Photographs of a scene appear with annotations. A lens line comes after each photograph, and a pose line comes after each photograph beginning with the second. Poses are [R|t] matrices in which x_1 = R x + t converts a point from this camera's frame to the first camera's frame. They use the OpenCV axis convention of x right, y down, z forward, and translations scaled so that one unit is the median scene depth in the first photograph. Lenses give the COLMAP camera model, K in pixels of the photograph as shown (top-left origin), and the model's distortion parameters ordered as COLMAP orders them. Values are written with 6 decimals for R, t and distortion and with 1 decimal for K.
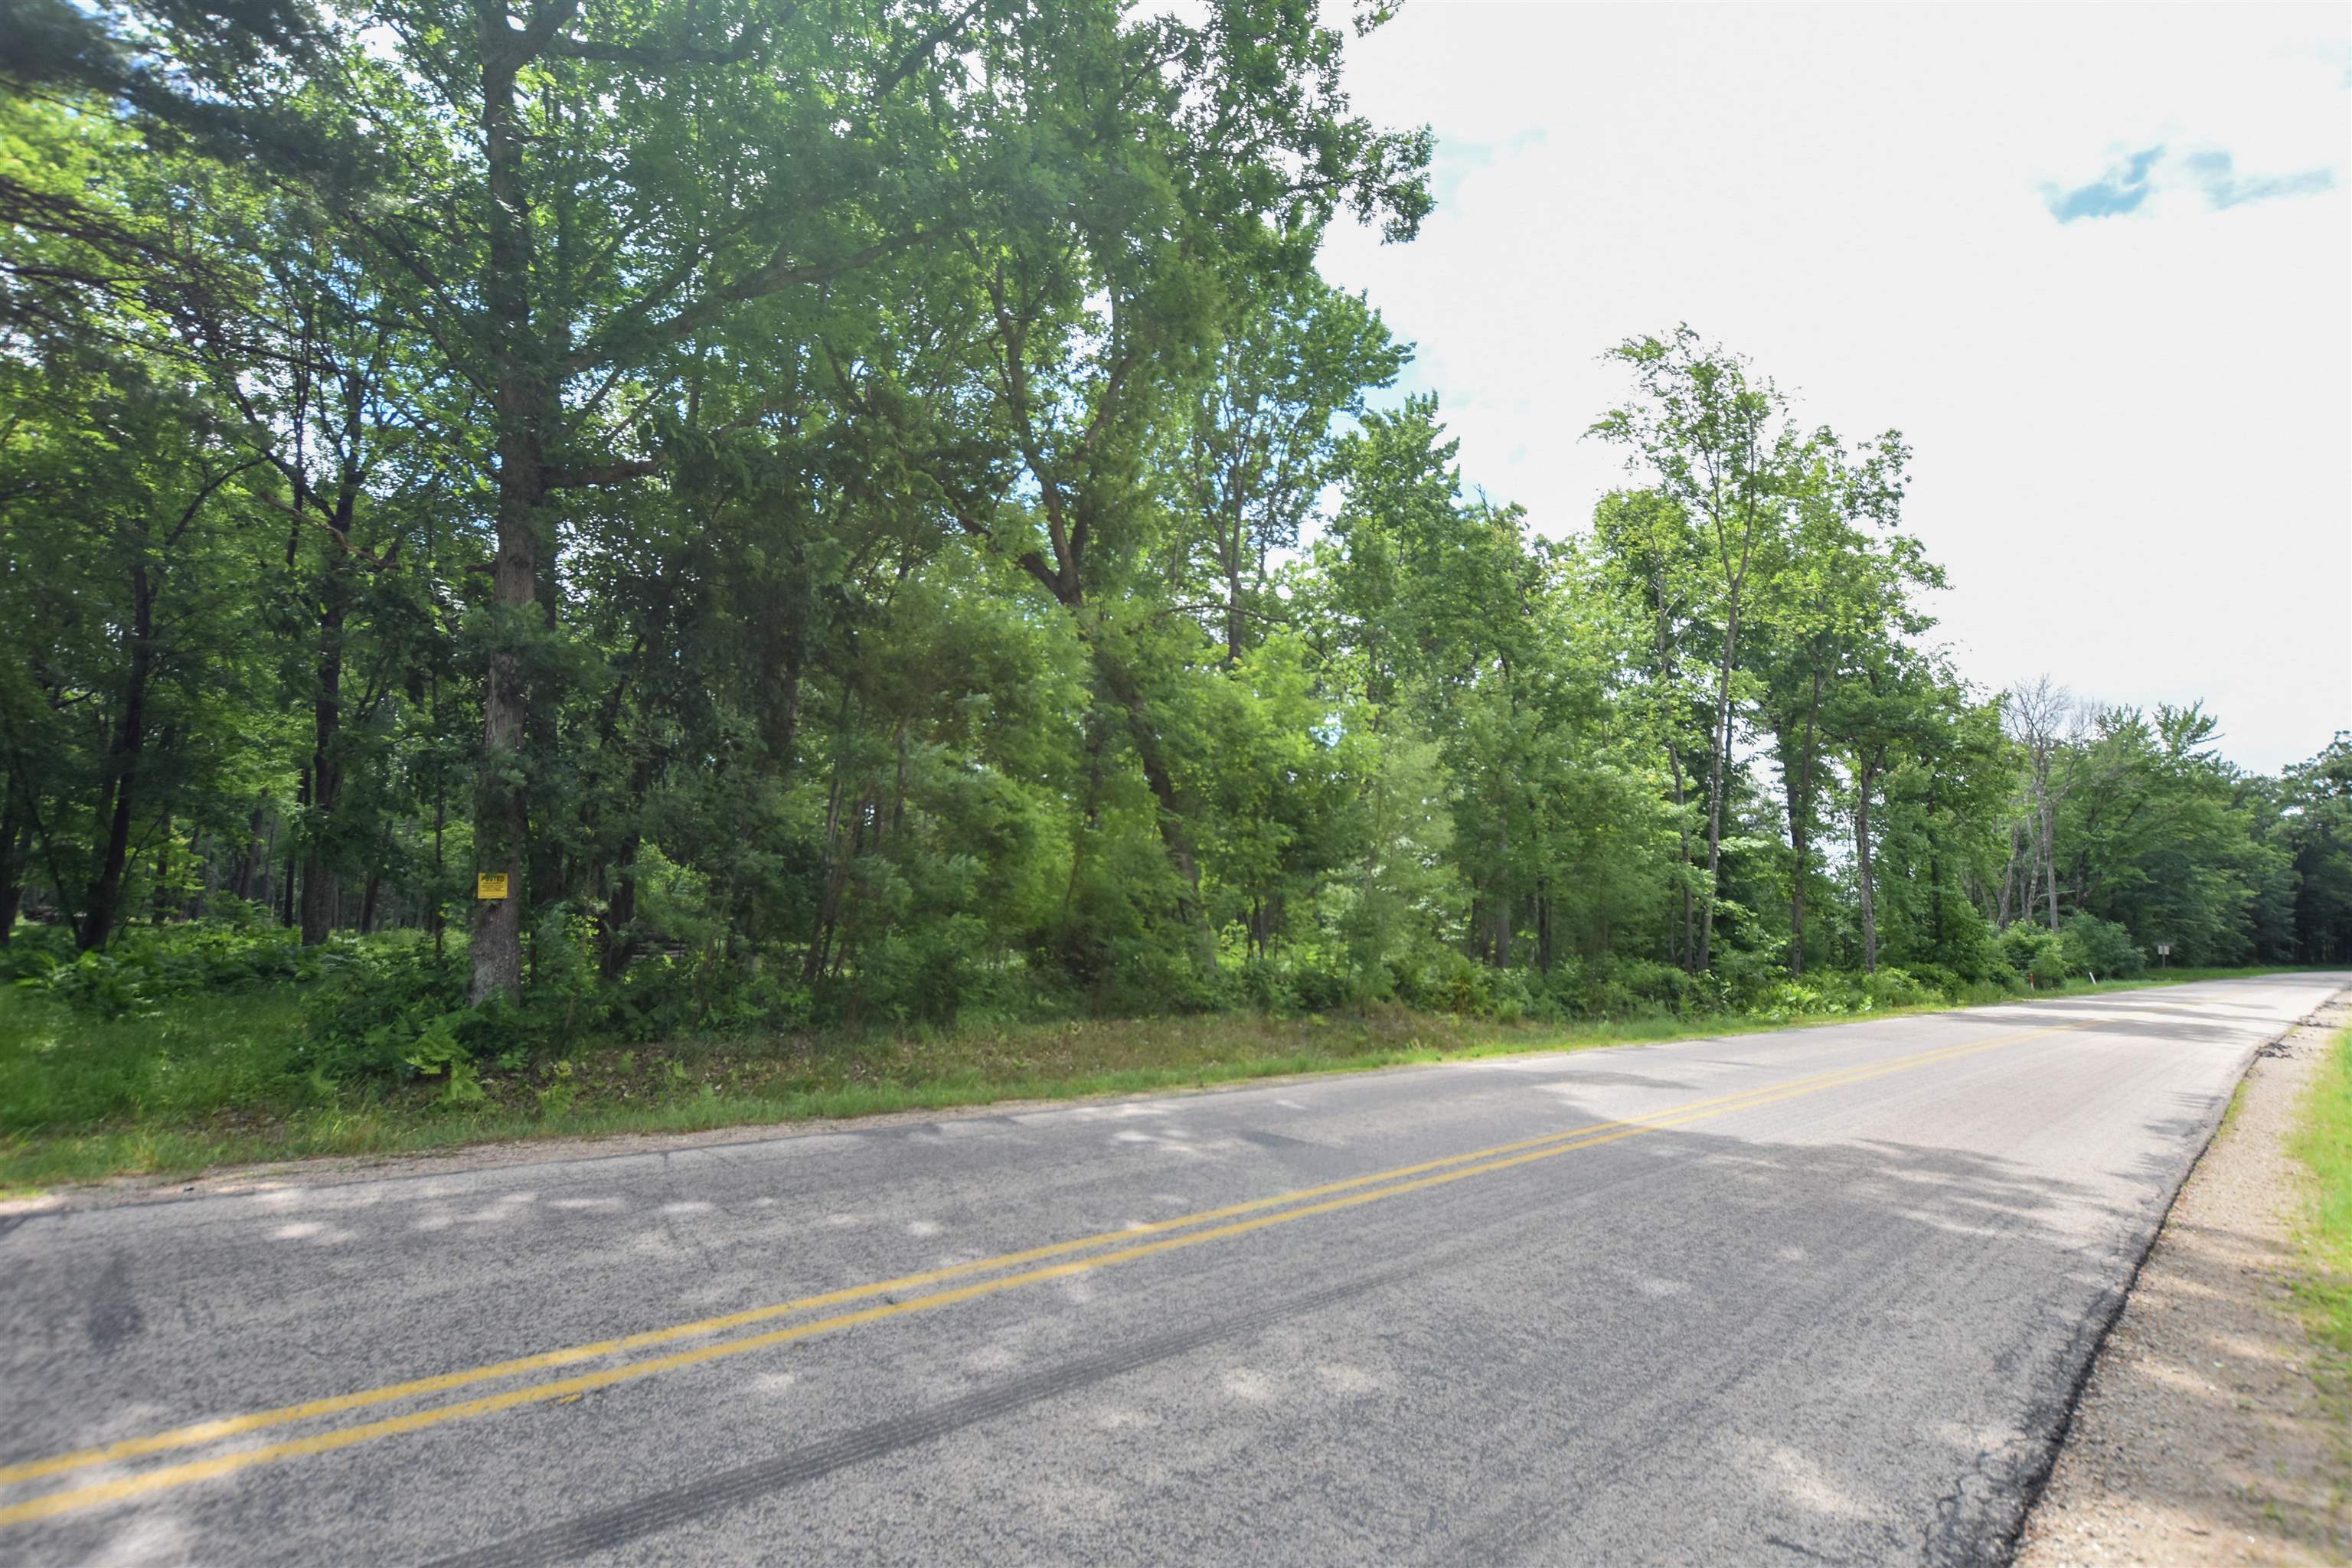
lens RADIAL K [[1062.5, 0, 1176.0], [0, 1062.5, 784.0], [0, 0, 1]] dist [-0.009782, -0.000516]
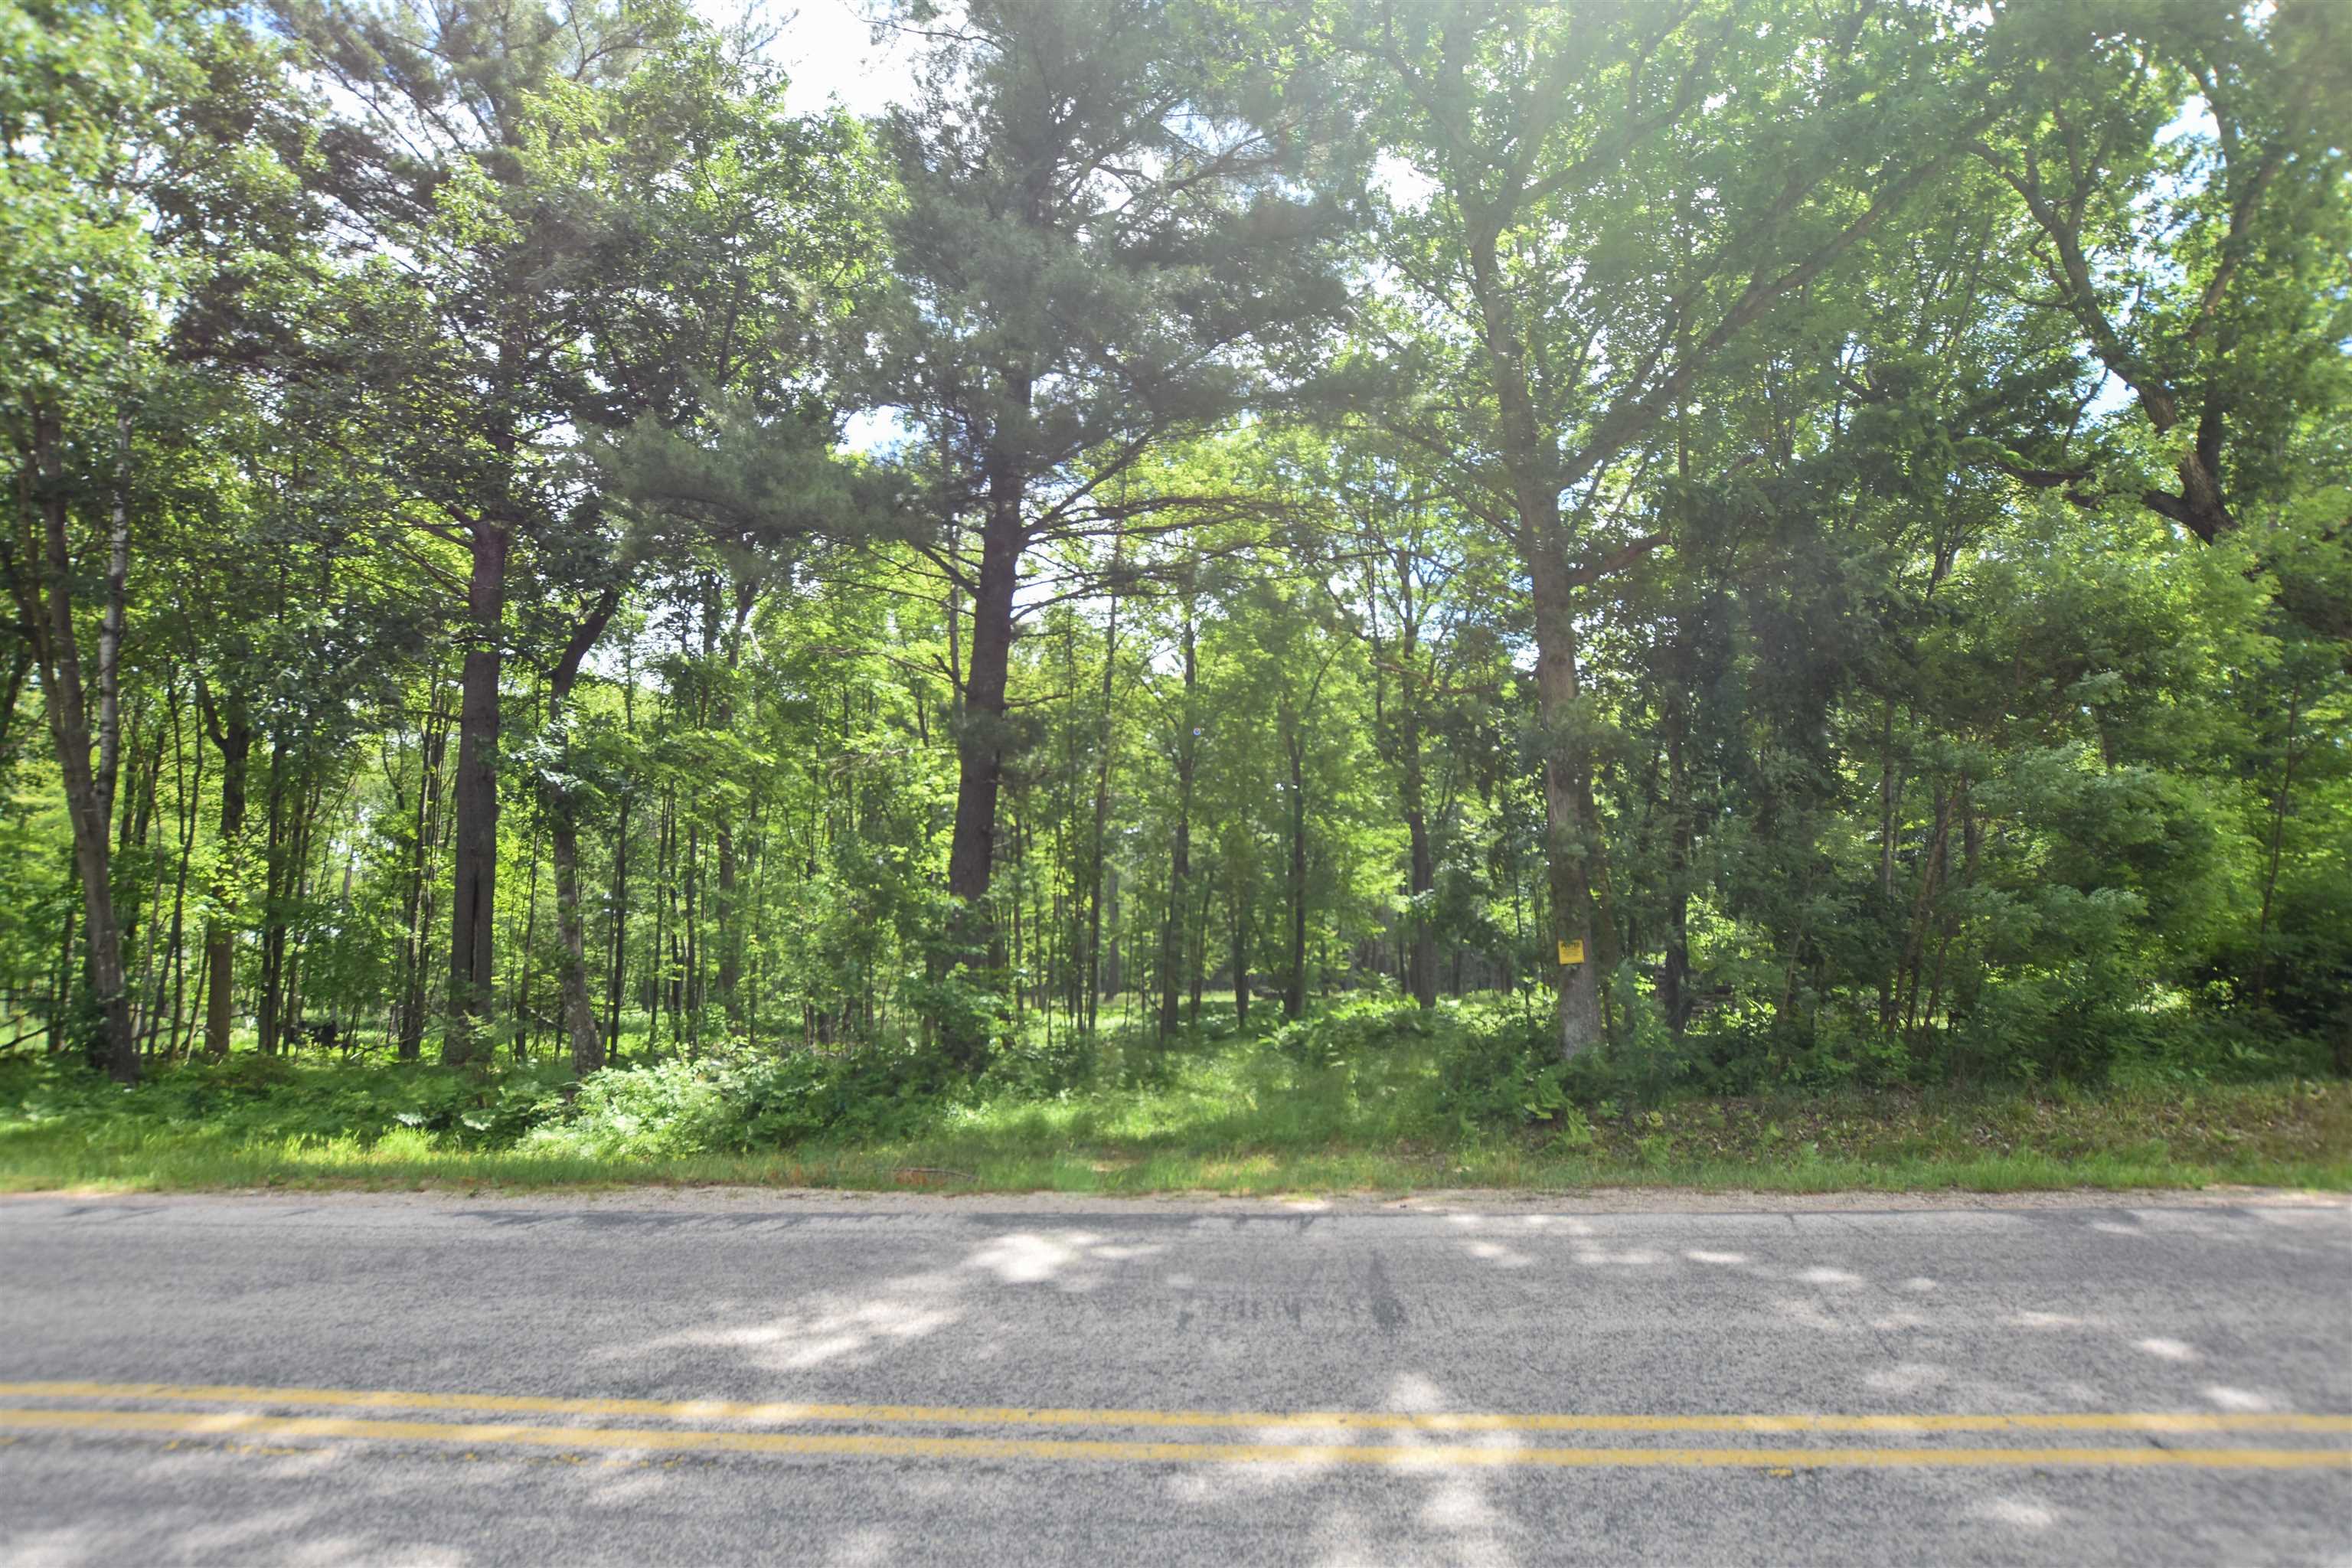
lens RADIAL K [[912.4, 0, 1178.7], [0, 912.4, 809.2], [0, 0, 1]] dist [-0.001059, -0.000336]
pose [[0.709091, -0.168831, -0.684607, -0.254611], [0.147590, 0.984943, -0.090028, -0.026455], [0.689498, -0.037203, 0.723332, 0.023093]]
